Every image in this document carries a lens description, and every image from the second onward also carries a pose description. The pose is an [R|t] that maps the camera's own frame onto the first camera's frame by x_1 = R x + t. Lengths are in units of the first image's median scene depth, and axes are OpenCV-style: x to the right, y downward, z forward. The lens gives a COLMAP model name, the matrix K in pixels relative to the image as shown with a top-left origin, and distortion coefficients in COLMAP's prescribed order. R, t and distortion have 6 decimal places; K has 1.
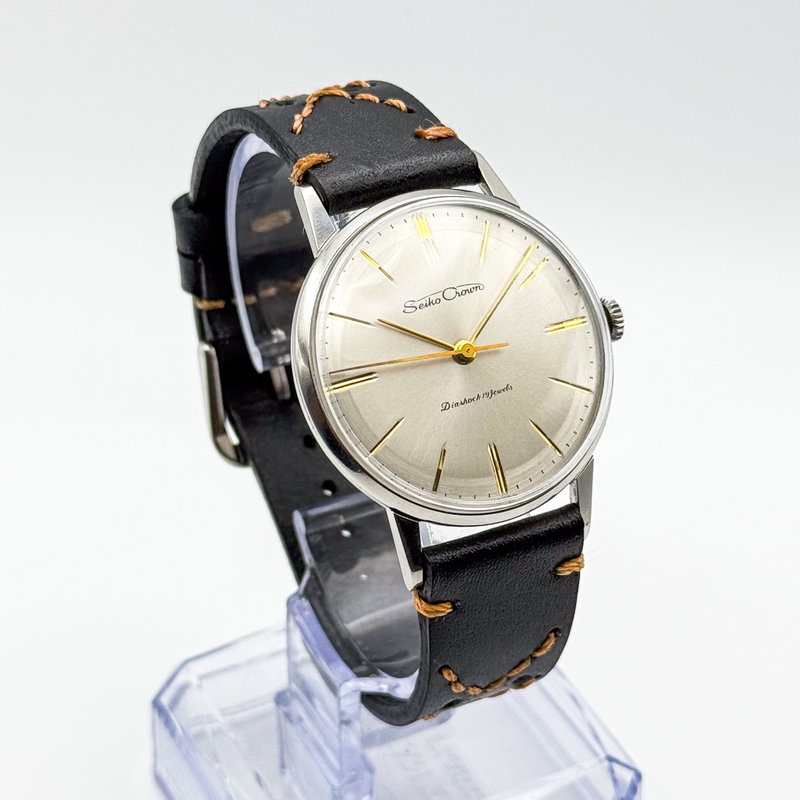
lens RADIAL K [[2294.9, 0, 400.9], [0, 2294.9, 398.9], [0, 0, 1]] dist [0.066661, 0.000000]
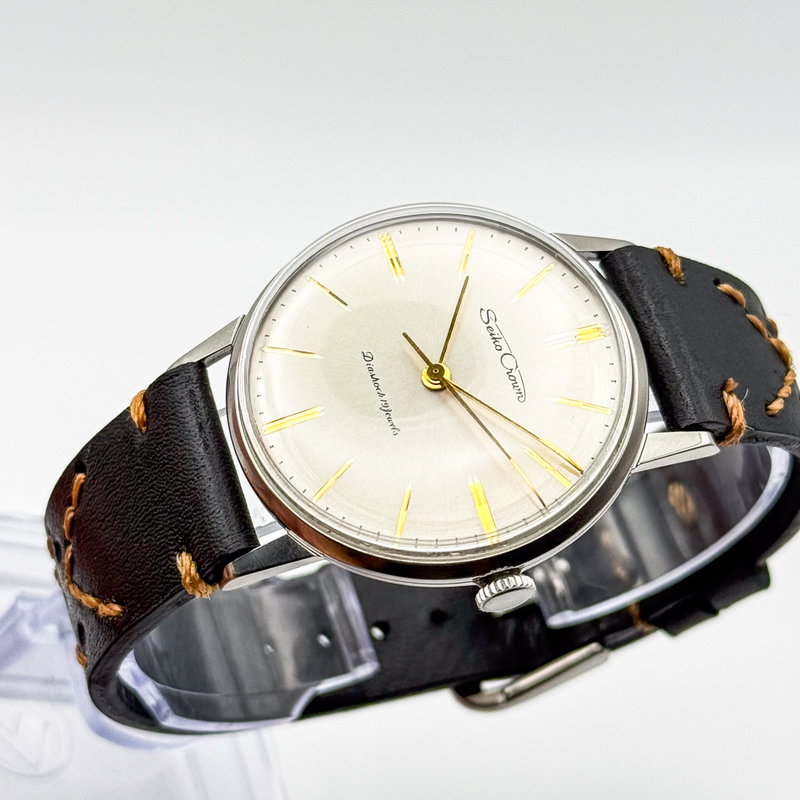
lens RADIAL K [[2294.9, 0, 408.0], [0, 2294.9, 395.4], [0, 0, 1]] dist [0.066661, 0.000000]
pose [[-0.020465, 0.671668, -0.740570, 0.611156], [-0.976283, 0.146256, 0.159627, -0.134322], [0.215529, 0.726273, 0.652744, 0.455342]]
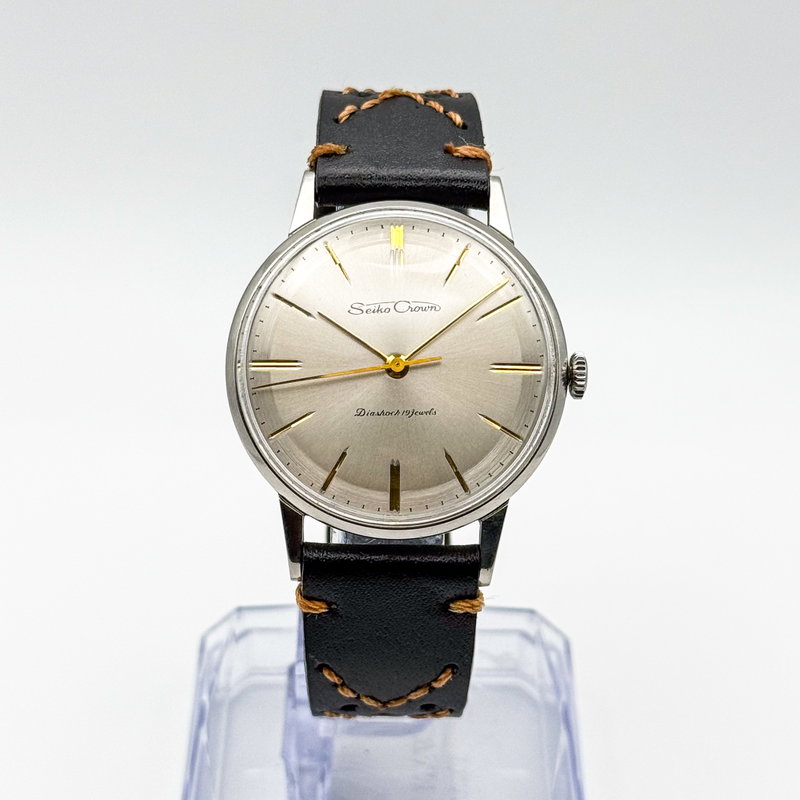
lens RADIAL K [[2294.9, 0, 400.4], [0, 2294.9, 400.5], [0, 0, 1]] dist [0.066661, 0.000000]
pose [[0.895424, 0.253101, -0.366273, 0.385340], [-0.254214, 0.966050, 0.046082, -0.050432], [0.365502, 0.051849, 0.929366, 0.067695]]
